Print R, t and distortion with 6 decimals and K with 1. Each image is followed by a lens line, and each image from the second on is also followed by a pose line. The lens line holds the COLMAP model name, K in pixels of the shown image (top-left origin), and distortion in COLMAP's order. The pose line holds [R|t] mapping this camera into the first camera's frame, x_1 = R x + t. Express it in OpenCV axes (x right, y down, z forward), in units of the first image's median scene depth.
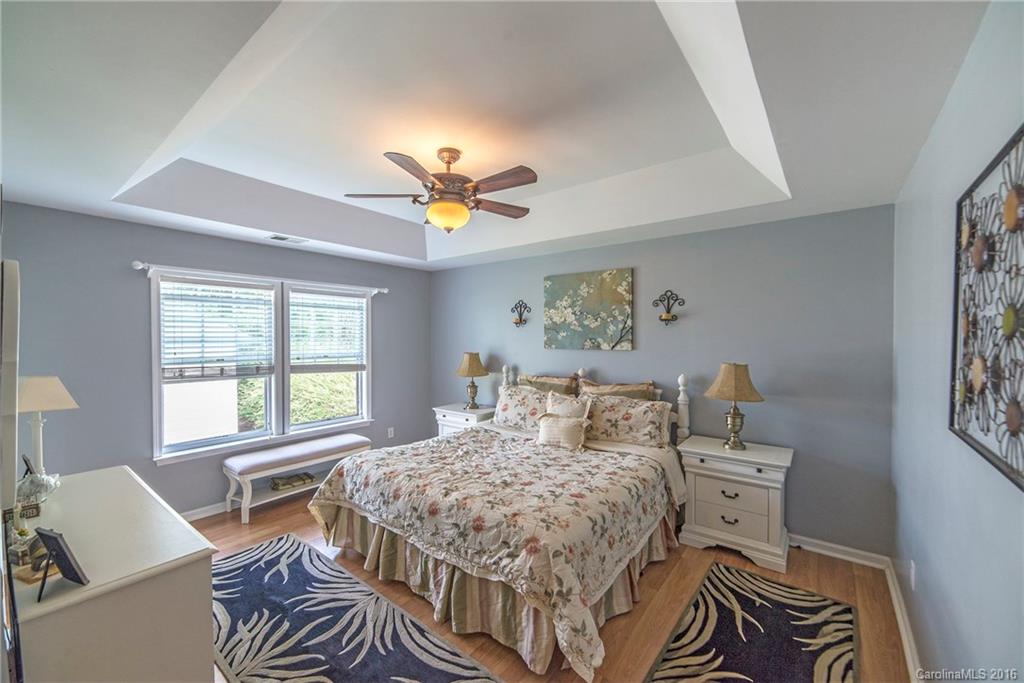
lens RADIAL K [[405.2, 0, 510.6], [0, 405.2, 340.6], [0, 0, 1]] dist [0.001912, 0.000063]
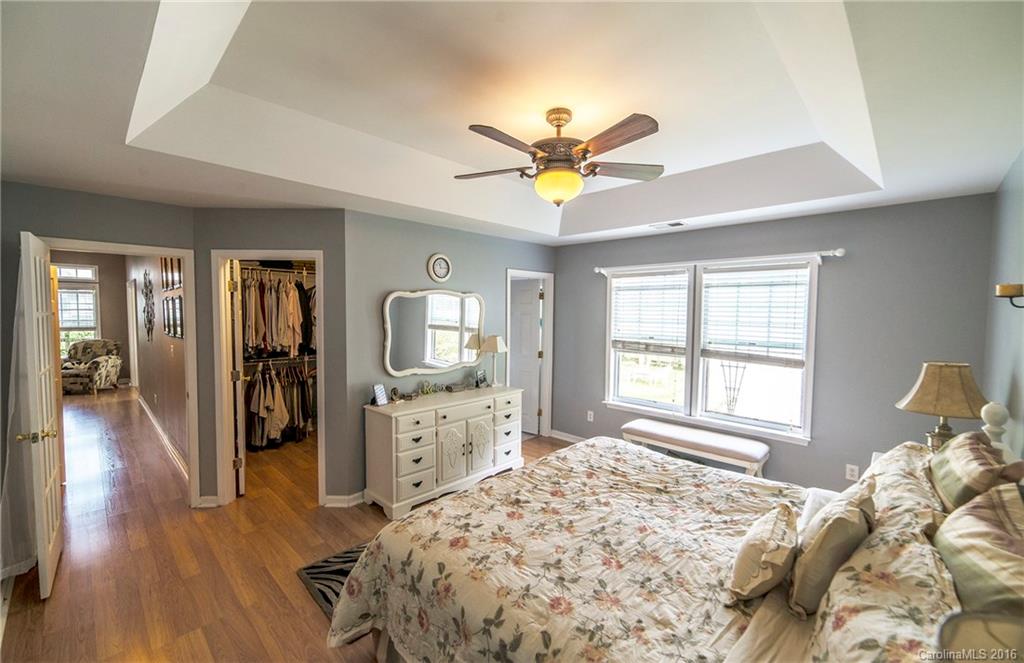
lens RADIAL K [[413.3, 0, 513.3], [0, 413.3, 331.8], [0, 0, 1]] dist [-0.000827, -0.000270]
pose [[-0.103023, 0.053261, -0.993252, 0.671479], [-0.017100, 0.998323, 0.055306, -0.037634], [0.994532, 0.022682, -0.101939, 0.881498]]
